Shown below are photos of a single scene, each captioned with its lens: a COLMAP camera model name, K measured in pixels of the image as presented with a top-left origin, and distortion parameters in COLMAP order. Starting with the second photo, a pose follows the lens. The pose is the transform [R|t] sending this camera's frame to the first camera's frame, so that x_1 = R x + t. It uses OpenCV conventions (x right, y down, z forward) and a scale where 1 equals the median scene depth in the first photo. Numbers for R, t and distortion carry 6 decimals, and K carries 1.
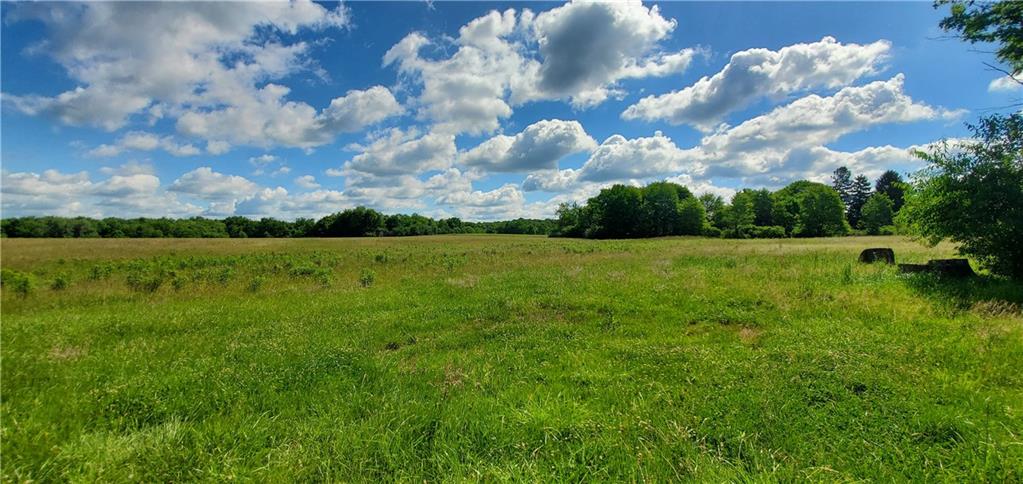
lens RADIAL K [[389.3, 0, 528.0], [0, 389.3, 236.0], [0, 0, 1]] dist [-0.016168, 0.002019]
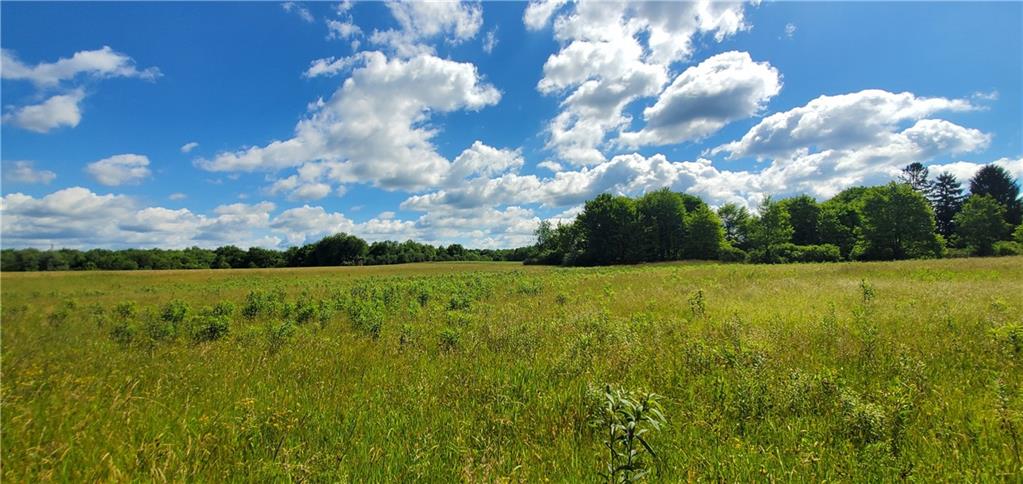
lens RADIAL K [[389.3, 0, 529.9], [0, 389.3, 242.8], [0, 0, 1]] dist [-0.016168, 0.002019]
pose [[0.997124, -0.016157, -0.074048, 0.138274], [0.012271, 0.998538, -0.052637, 0.000506], [0.074791, 0.051577, 0.995865, 0.229128]]
